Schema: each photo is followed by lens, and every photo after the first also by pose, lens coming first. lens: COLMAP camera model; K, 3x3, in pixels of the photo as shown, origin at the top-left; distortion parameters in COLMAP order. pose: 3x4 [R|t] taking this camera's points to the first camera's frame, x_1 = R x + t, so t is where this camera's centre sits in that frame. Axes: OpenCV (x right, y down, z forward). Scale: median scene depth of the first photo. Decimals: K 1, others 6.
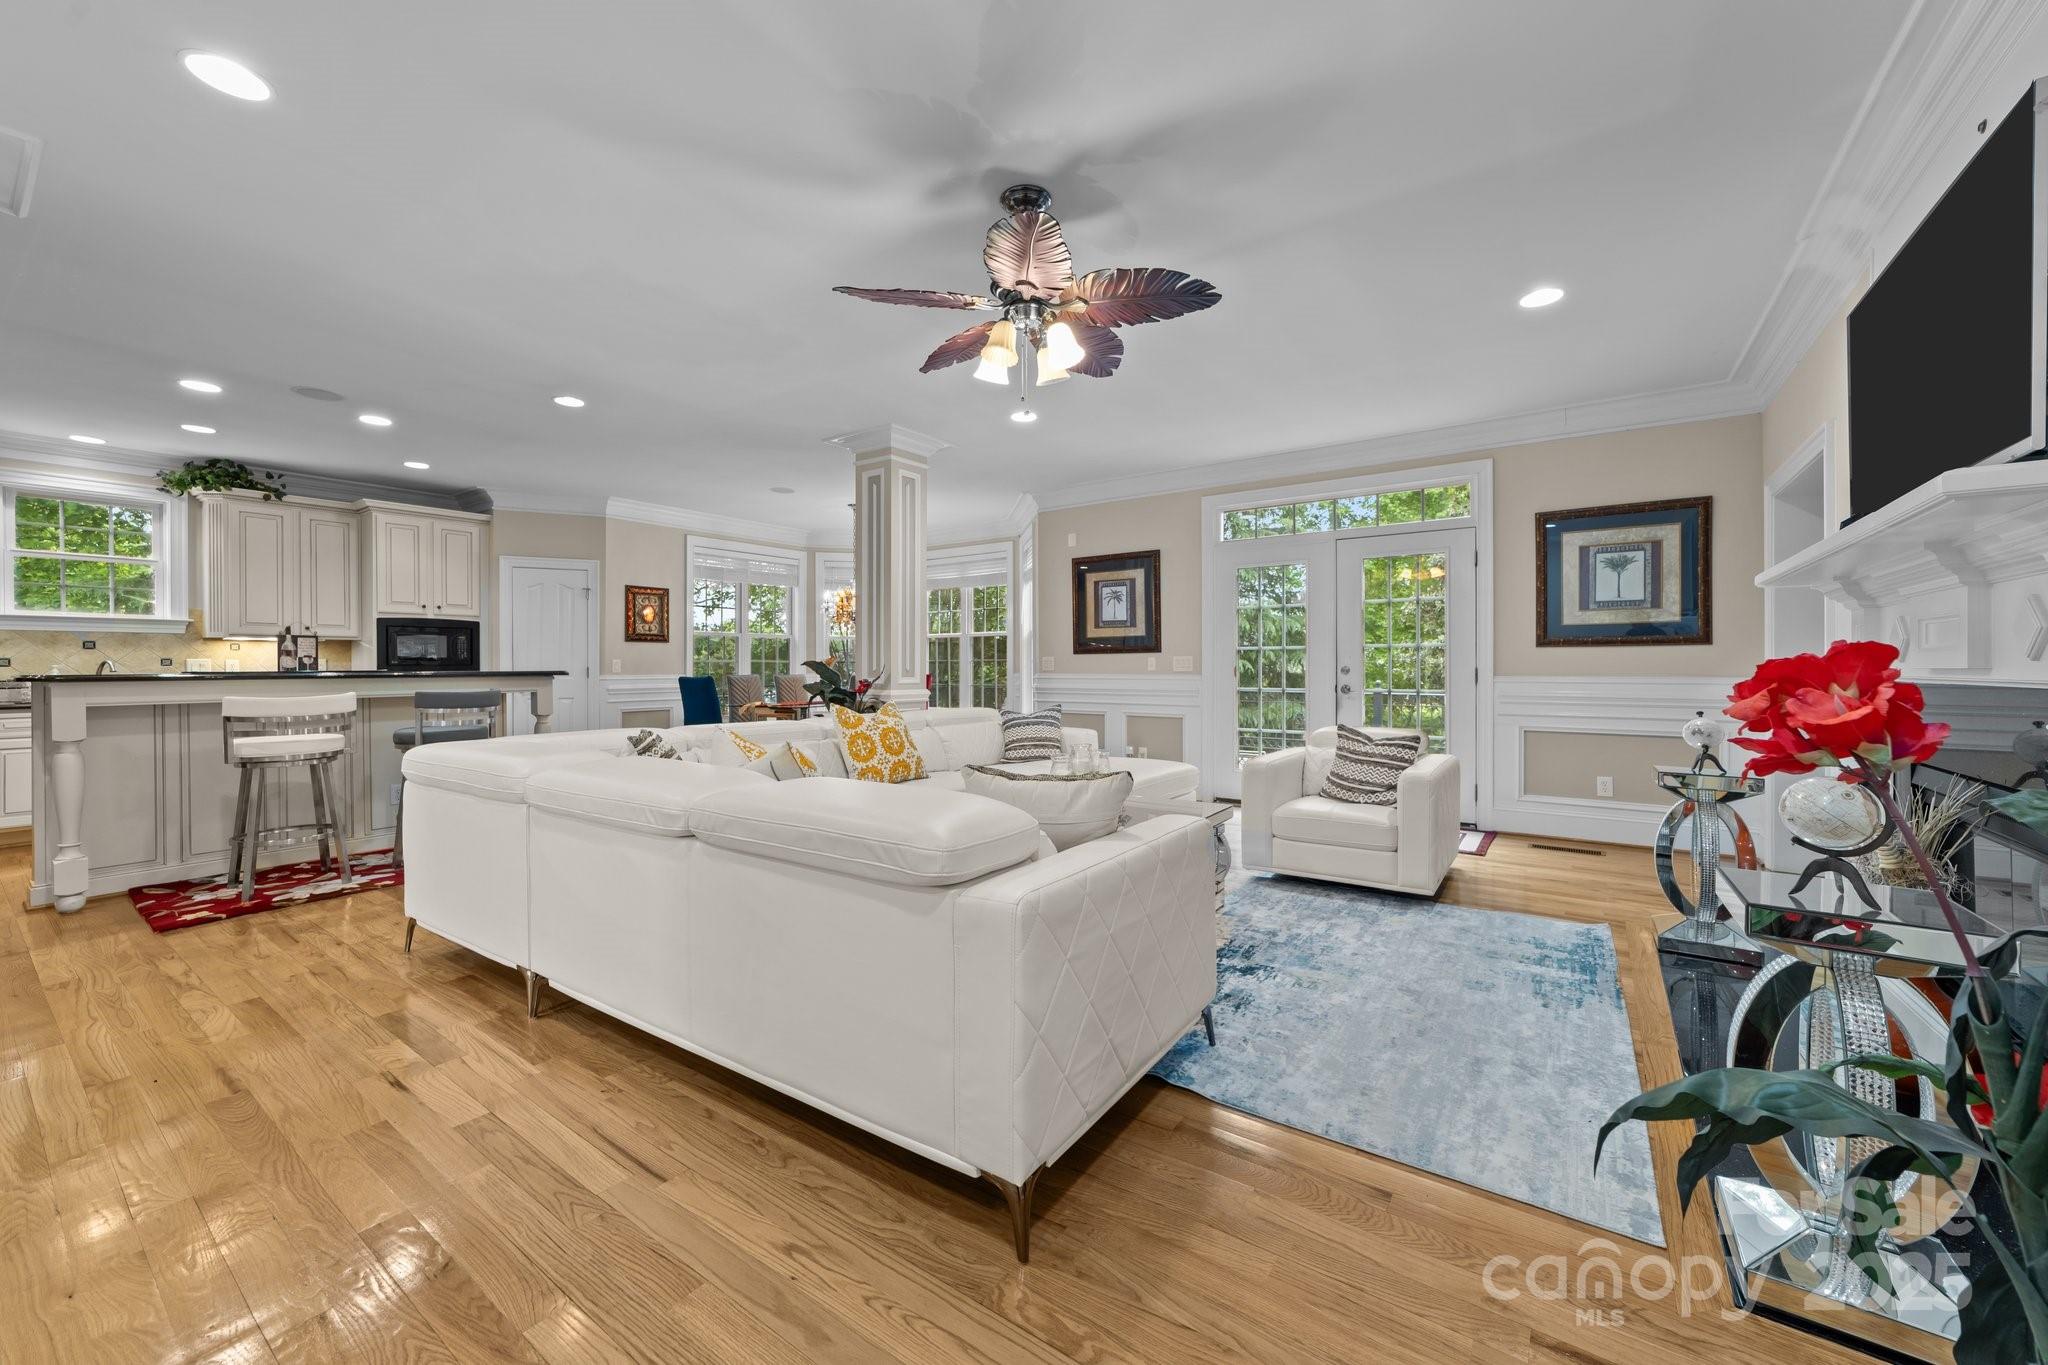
lens RADIAL K [[791.8, 0, 1008.9], [0, 791.8, 666.6], [0, 0, 1]] dist [-0.004486, 0.003151]
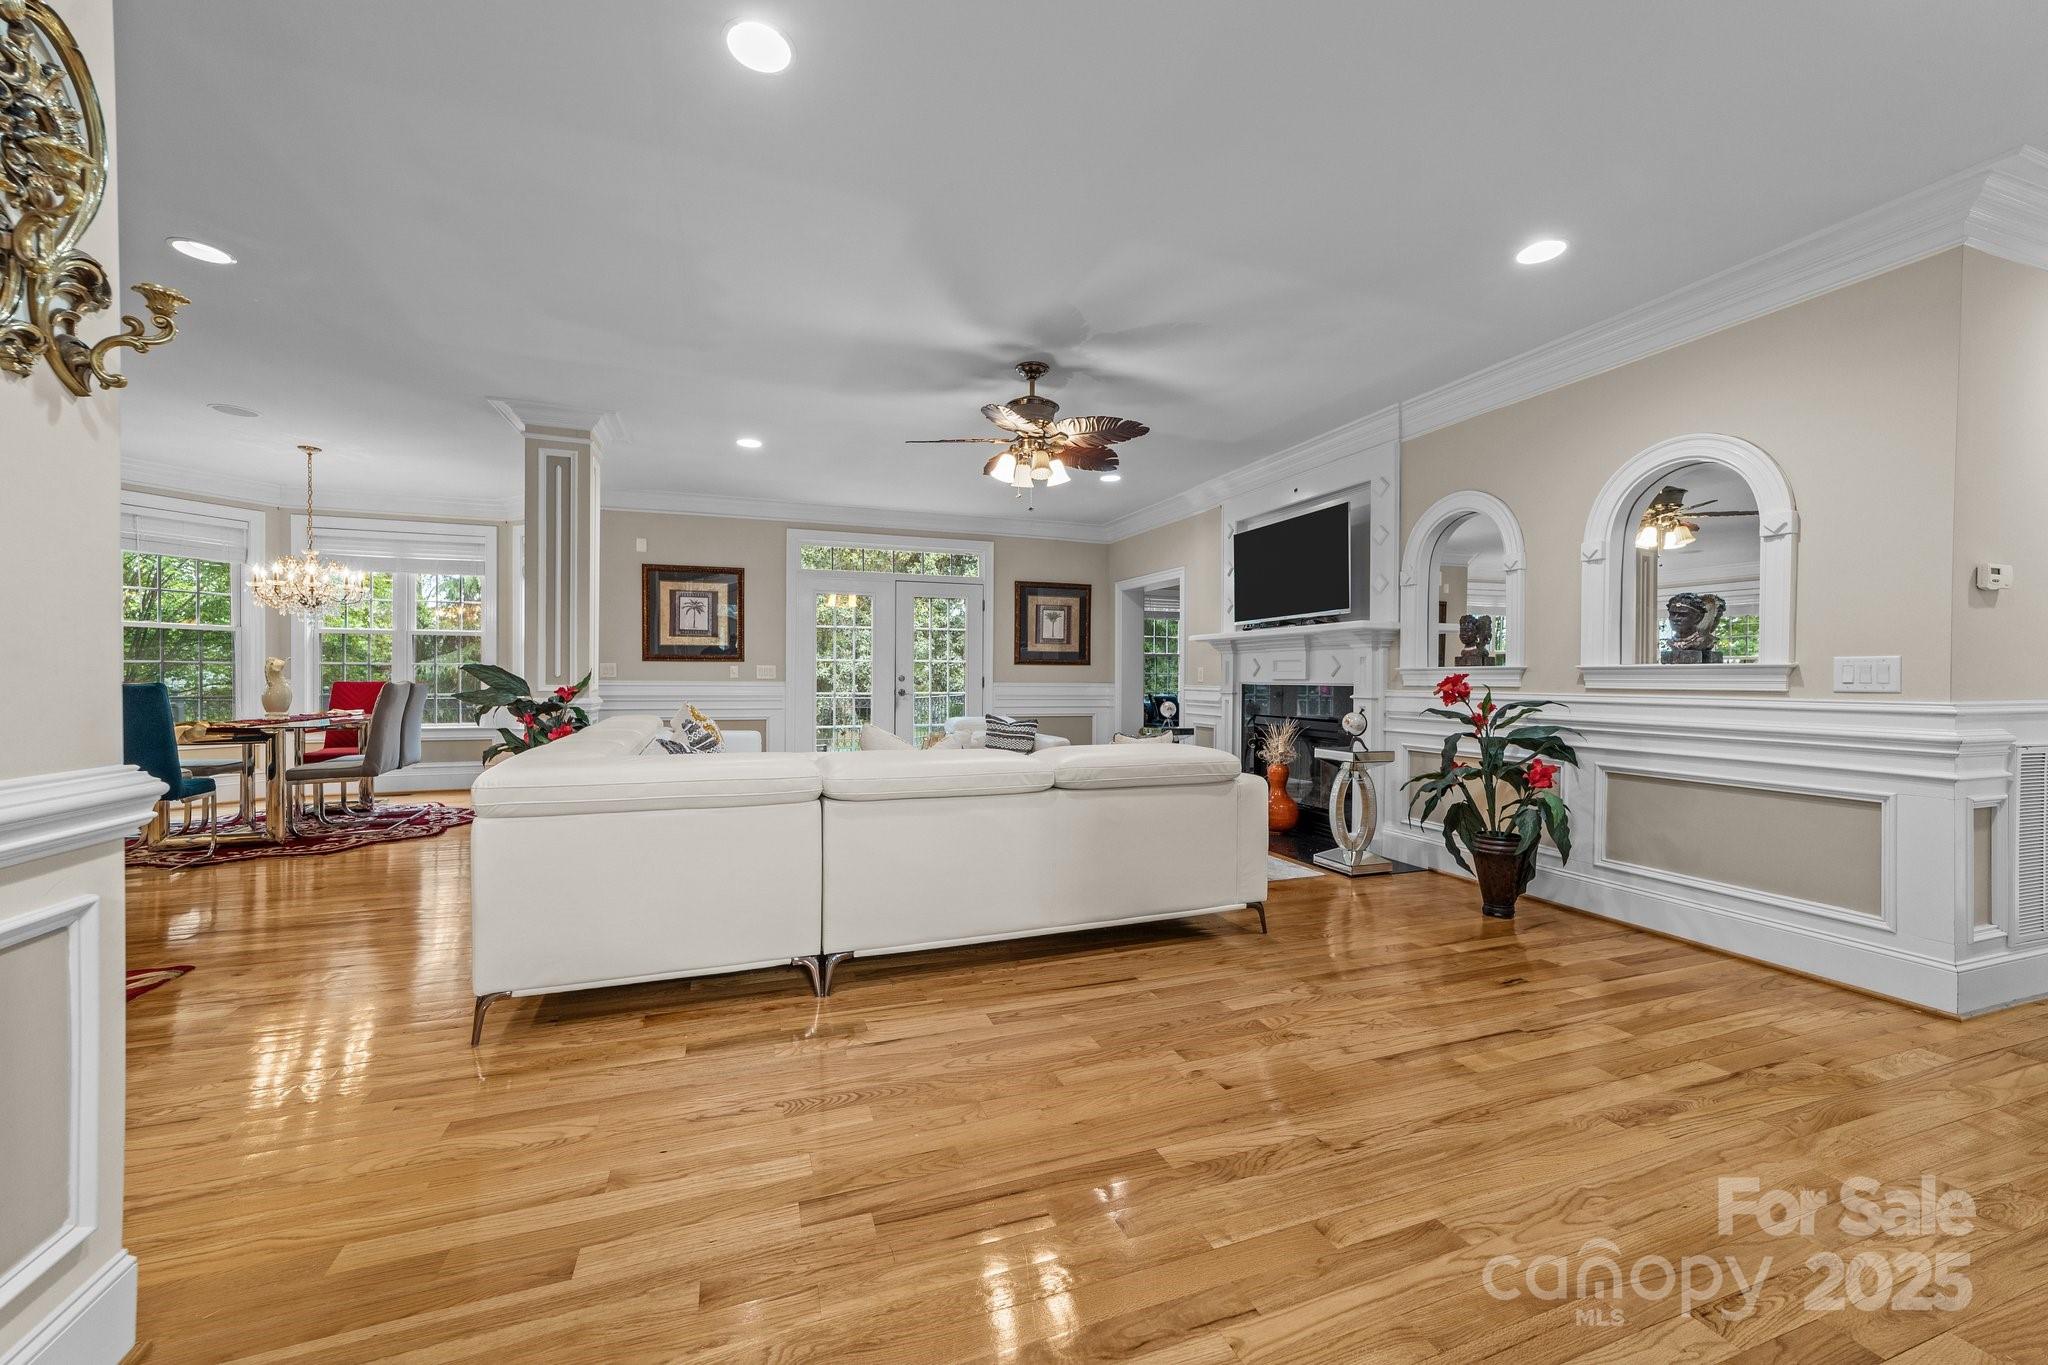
lens RADIAL K [[791.8, 0, 1020.4], [0, 791.8, 680.7], [0, 0, 1]] dist [-0.004486, 0.003151]
pose [[0.562193, 0.000174, 0.827006, -0.668310], [-0.006433, 0.999971, 0.004162, 0.001882], [-0.826981, -0.007660, 0.562178, 0.085965]]
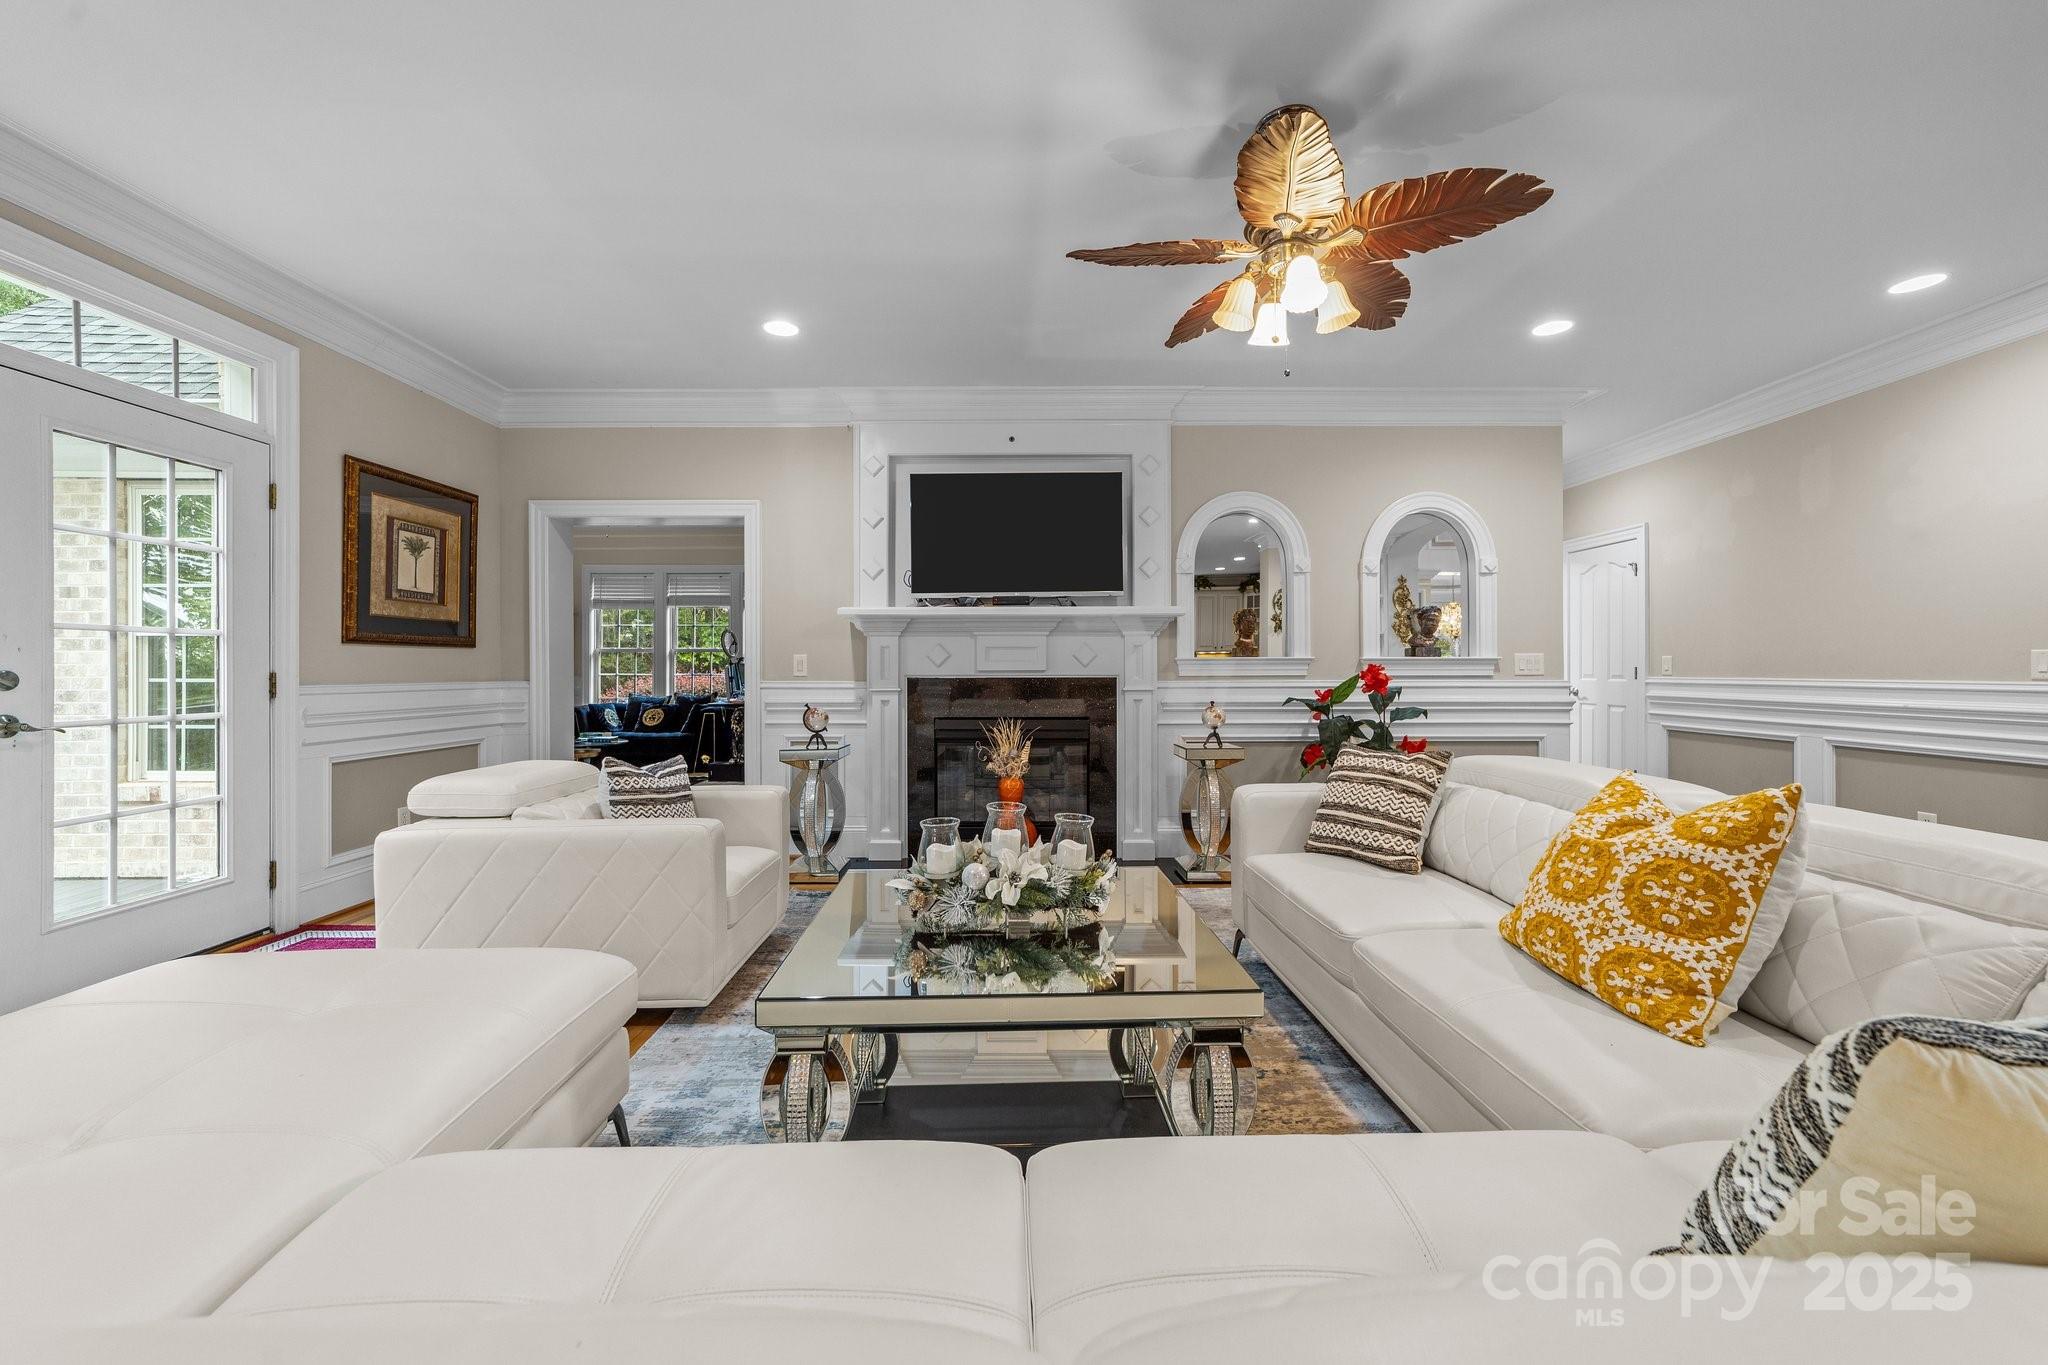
lens RADIAL K [[791.8, 0, 1036.4], [0, 791.8, 672.1], [0, 0, 1]] dist [-0.004486, 0.003151]
pose [[-0.584512, -0.001691, 0.811384, -0.276872], [0.001900, 0.999992, 0.003453, 0.000029], [-0.811383, 0.003559, -0.584504, 0.922866]]
